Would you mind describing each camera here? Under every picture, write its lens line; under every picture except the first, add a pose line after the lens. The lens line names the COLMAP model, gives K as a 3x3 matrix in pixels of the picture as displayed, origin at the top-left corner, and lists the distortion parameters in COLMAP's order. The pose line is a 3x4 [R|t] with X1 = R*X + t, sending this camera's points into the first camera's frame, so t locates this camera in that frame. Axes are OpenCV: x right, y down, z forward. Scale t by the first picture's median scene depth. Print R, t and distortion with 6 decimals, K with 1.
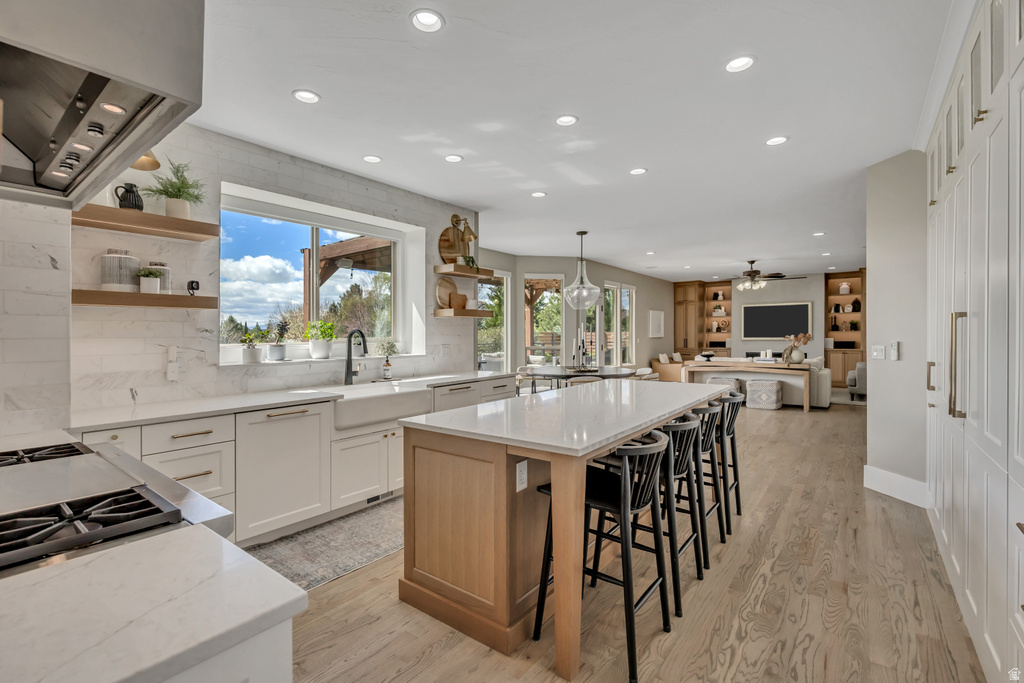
lens RADIAL K [[467.0, 0, 510.1], [0, 467.0, 339.8], [0, 0, 1]] dist [-0.010037, 0.000787]
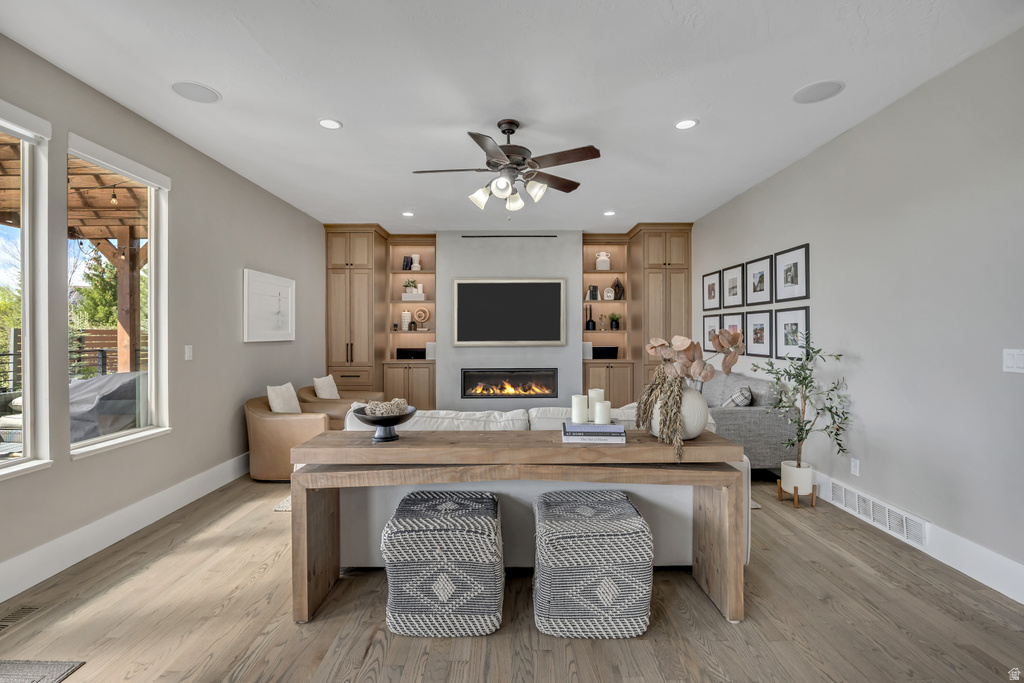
lens RADIAL K [[467.0, 0, 508.6], [0, 467.0, 341.1], [0, 0, 1]] dist [-0.010037, 0.000787]
pose [[0.804175, -0.001430, 0.594391, 0.225255], [0.001305, 0.999999, 0.000641, -0.005161], [-0.594392, 0.000260, 0.804176, 0.522432]]
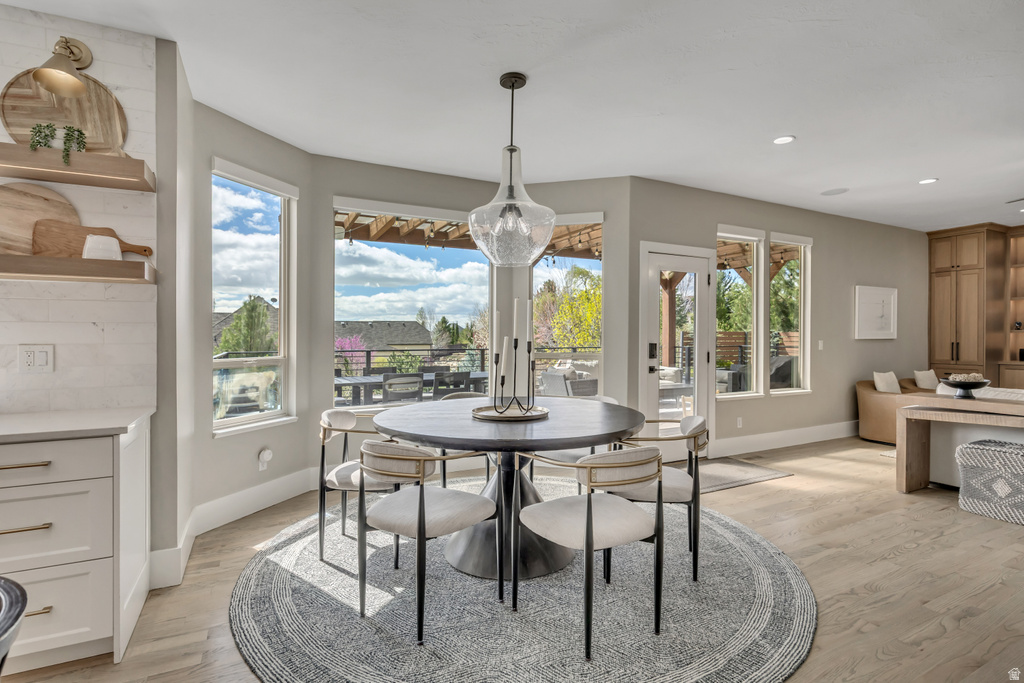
lens RADIAL K [[516.9, 0, 505.8], [0, 516.9, 342.0], [0, 0, 1]] dist [-0.013100, -0.001624]
pose [[0.905643, 0.009690, -0.423930, 0.174371], [-0.009541, 0.999951, 0.002474, 0.000342], [0.423933, 0.001805, 0.905692, 0.302010]]
